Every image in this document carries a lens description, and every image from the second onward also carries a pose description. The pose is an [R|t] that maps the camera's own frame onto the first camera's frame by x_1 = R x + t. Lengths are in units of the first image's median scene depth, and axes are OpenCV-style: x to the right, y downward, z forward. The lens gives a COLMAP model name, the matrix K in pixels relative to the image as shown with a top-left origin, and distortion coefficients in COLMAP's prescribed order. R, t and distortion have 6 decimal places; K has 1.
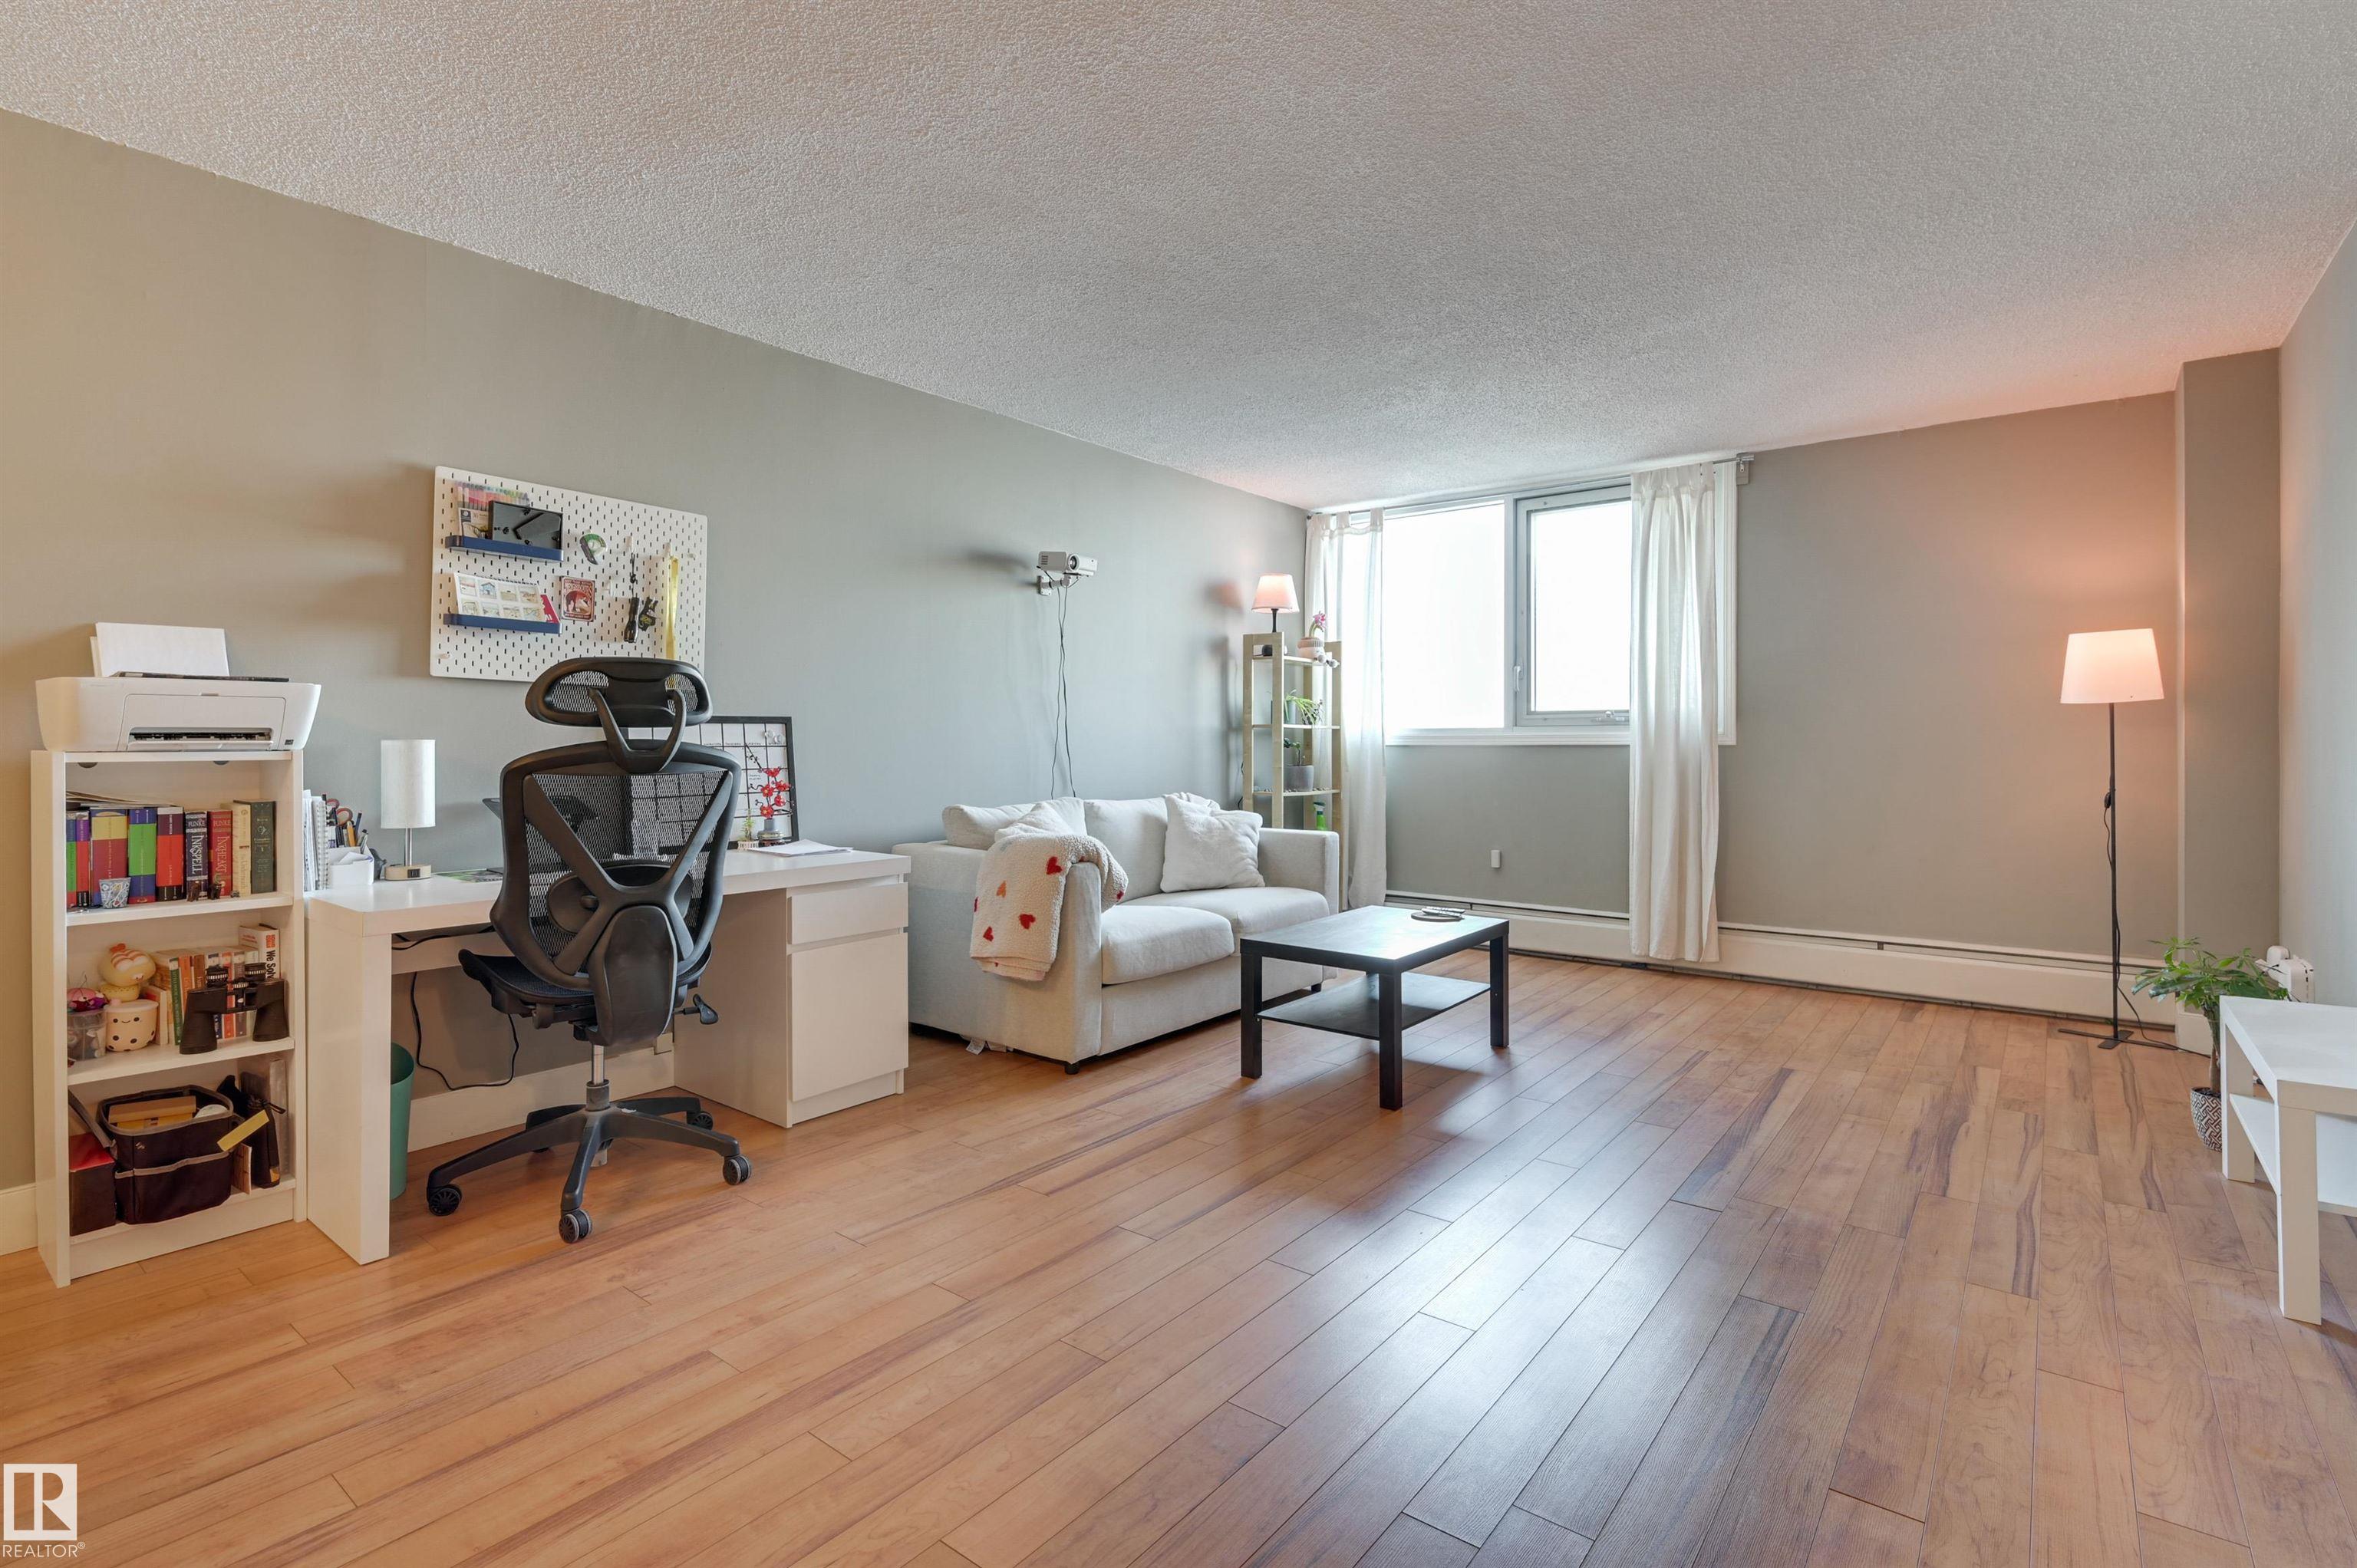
lens RADIAL K [[1073.2, 0, 1163.2], [0, 1073.2, 741.3], [0, 0, 1]] dist [-0.001284, -0.000058]
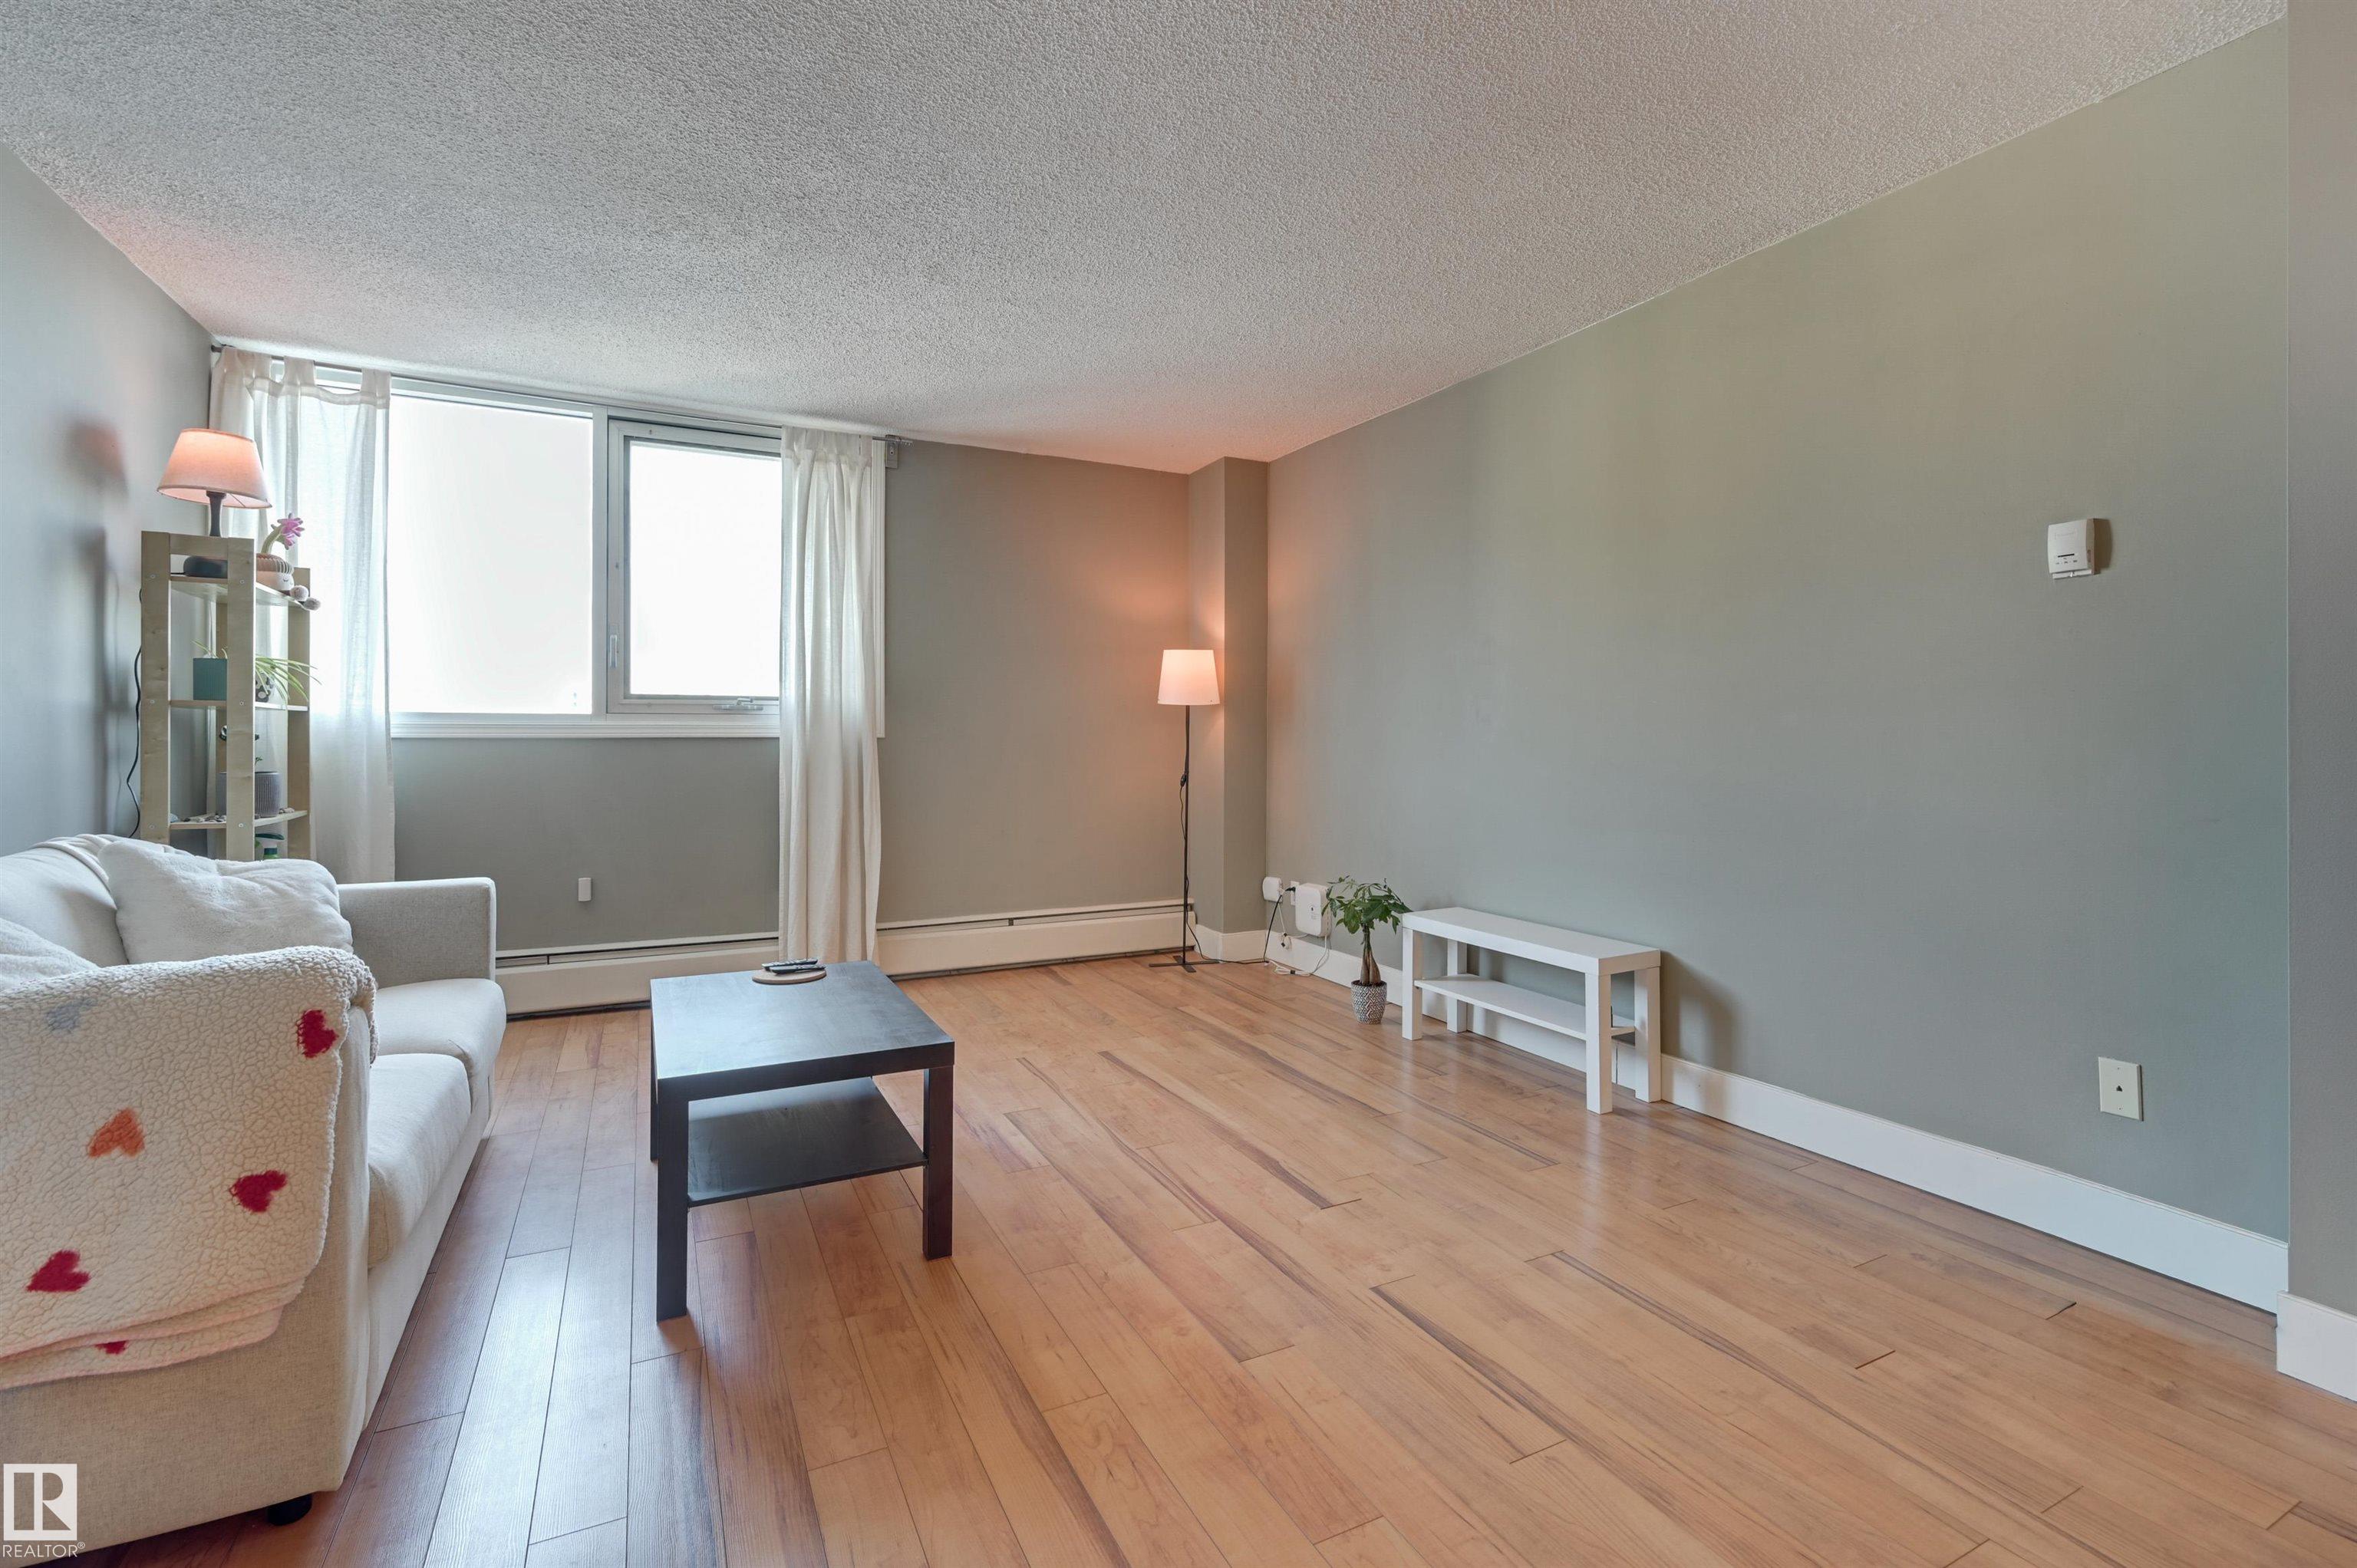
lens RADIAL K [[1073.2, 0, 1163.2], [0, 1073.2, 741.3], [0, 0, 1]] dist [-0.001284, -0.000058]
pose [[0.415235, -0.003102, 0.909709, -0.285577], [-0.003431, 0.999982, 0.004975, 0.001260], [-0.909708, -0.005187, 0.415217, 0.450123]]
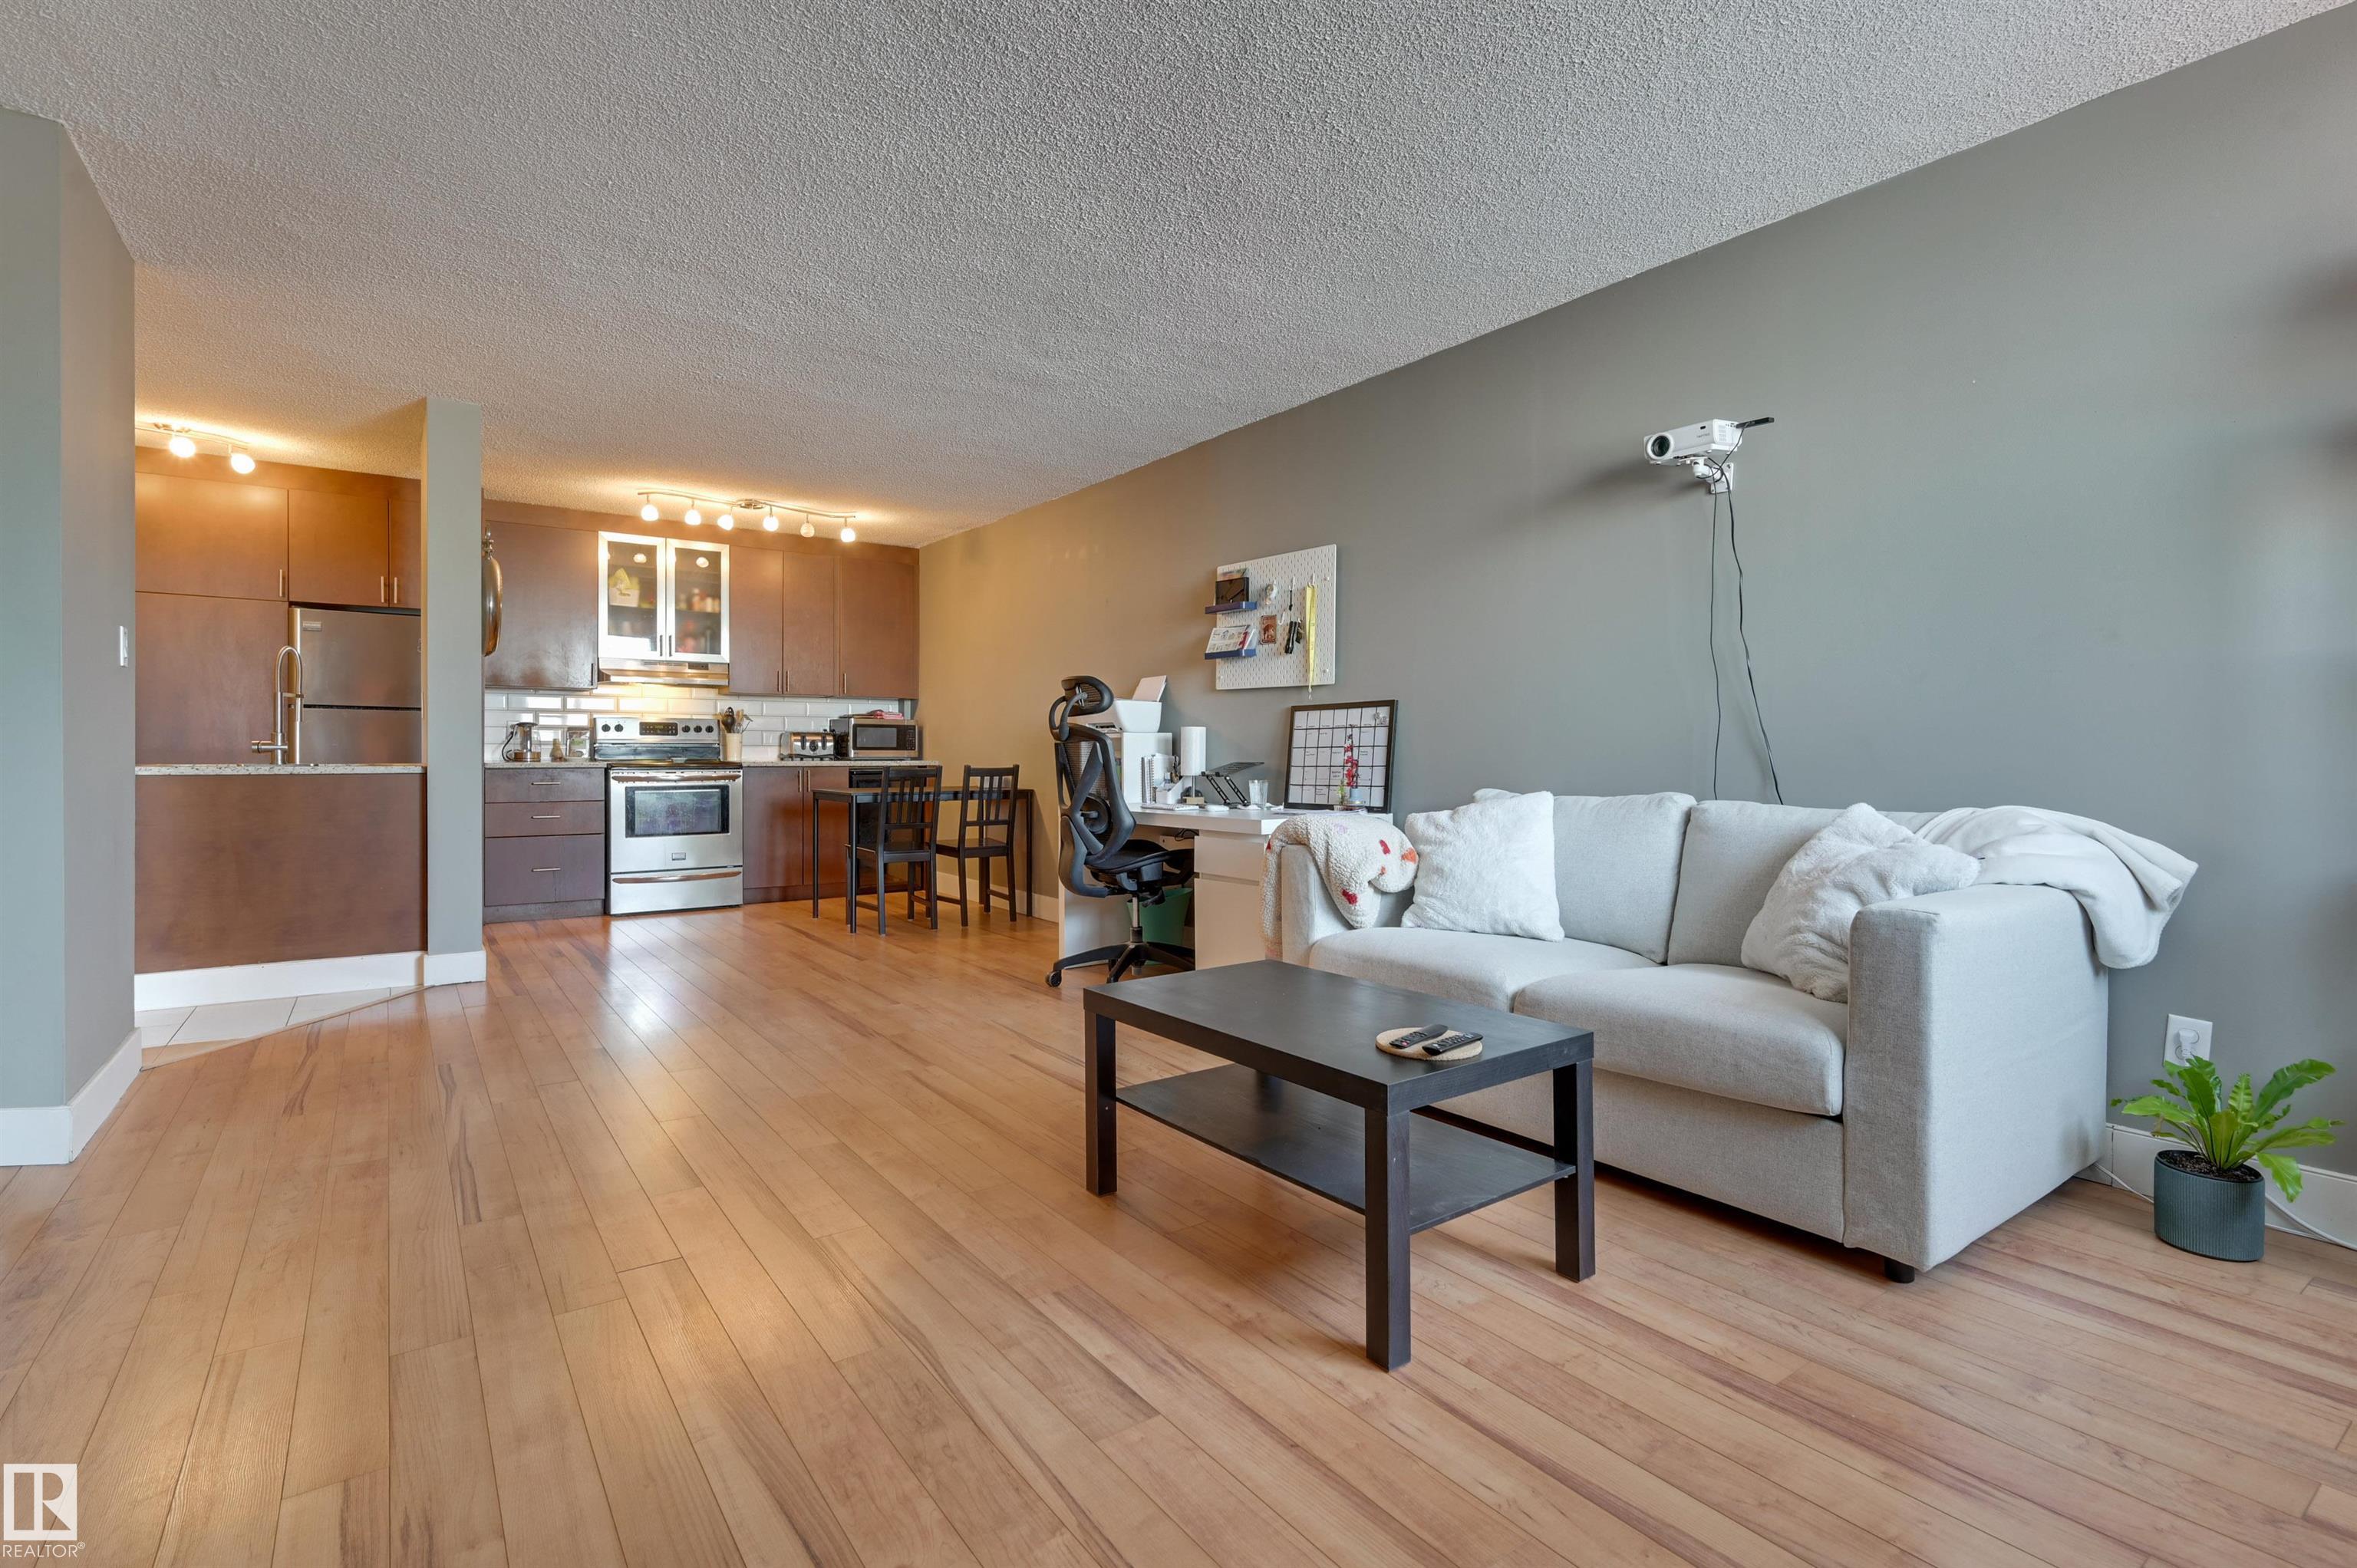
lens RADIAL K [[1073.2, 0, 1163.2], [0, 1073.2, 741.3], [0, 0, 1]] dist [-0.001284, -0.000058]
pose [[-0.247444, -0.011032, -0.968840, 0.720715], [0.003989, 0.999915, -0.012405, 0.030542], [0.968894, -0.006935, -0.247379, 0.958156]]
